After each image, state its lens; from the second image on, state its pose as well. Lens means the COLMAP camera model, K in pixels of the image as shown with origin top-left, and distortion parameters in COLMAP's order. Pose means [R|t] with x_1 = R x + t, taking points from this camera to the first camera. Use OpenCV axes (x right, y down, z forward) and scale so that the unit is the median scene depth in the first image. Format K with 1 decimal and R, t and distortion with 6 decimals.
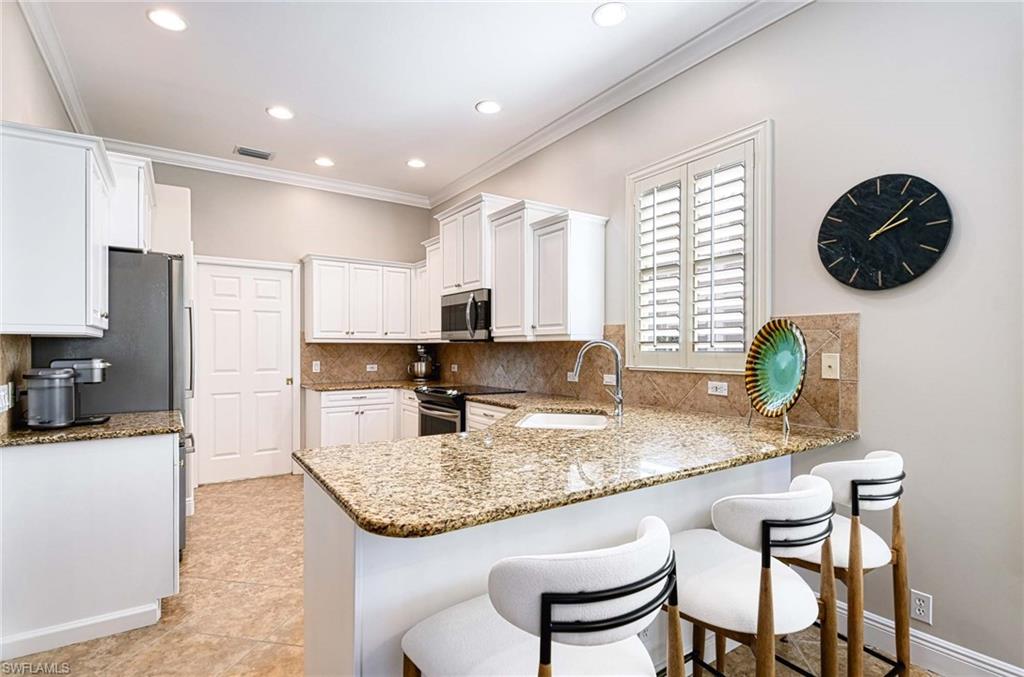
lens RADIAL K [[493.1, 0, 512.3], [0, 493.1, 349.1], [0, 0, 1]] dist [-0.000308, -0.000748]
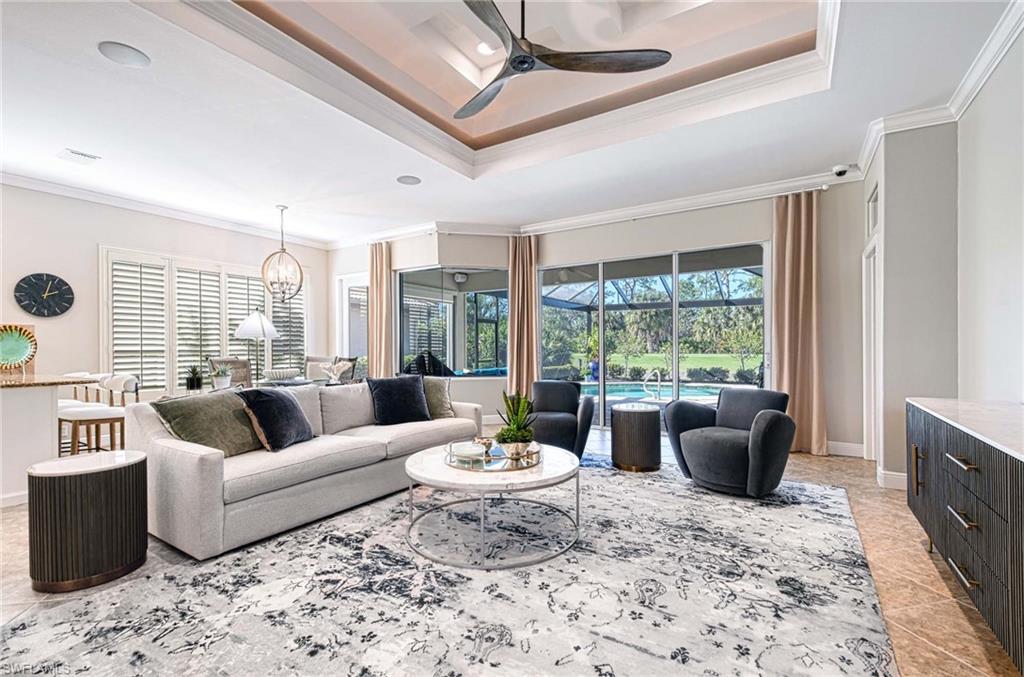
lens RADIAL K [[446.2, 0, 511.3], [0, 446.2, 350.5], [0, 0, 1]] dist [0.023307, -0.017218]
pose [[-0.397380, -0.003272, 0.917648, -1.409108], [0.007583, 0.999948, 0.006849, 0.035100], [-0.917623, 0.009680, -0.397335, -0.185230]]
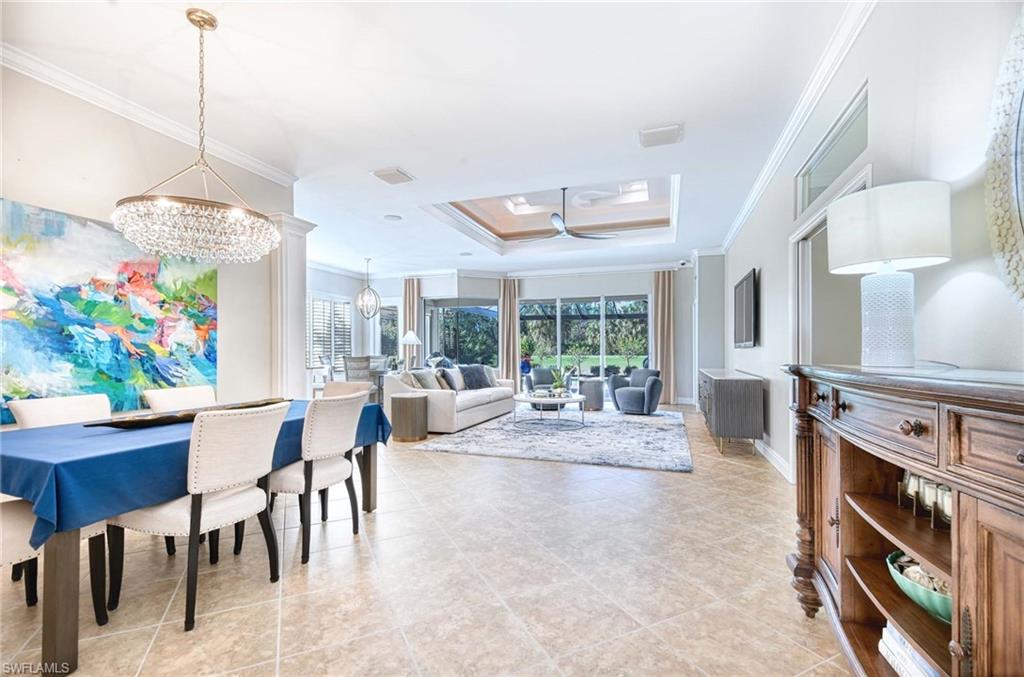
lens RADIAL K [[444.4, 0, 515.3], [0, 444.4, 349.7], [0, 0, 1]] dist [0.000638, -0.012099]
pose [[-0.601470, 0.001392, 0.798894, -2.088513], [0.003706, 0.999993, 0.001047, 0.032622], [-0.798887, 0.003591, -0.601471, 0.779999]]
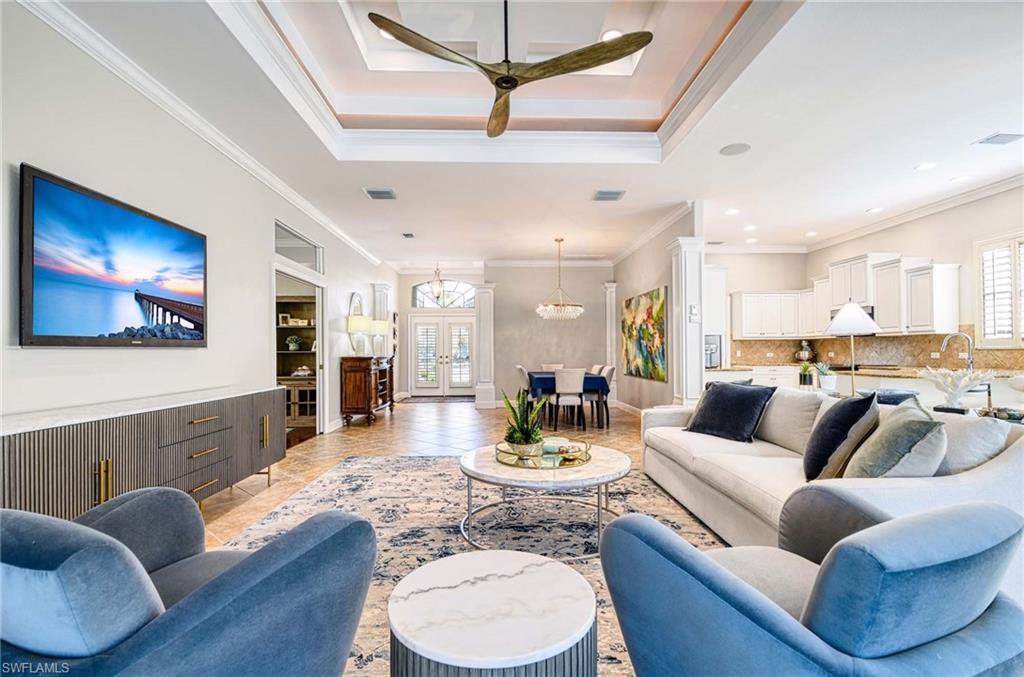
lens RADIAL K [[470.1, 0, 514.3], [0, 470.1, 350.1], [0, 0, 1]] dist [0.021527, -0.026237]
pose [[0.849031, -0.007409, -0.528291, -0.268223], [0.004753, 0.999968, -0.006385, 0.043583], [0.528321, 0.002910, 0.849039, -1.216828]]
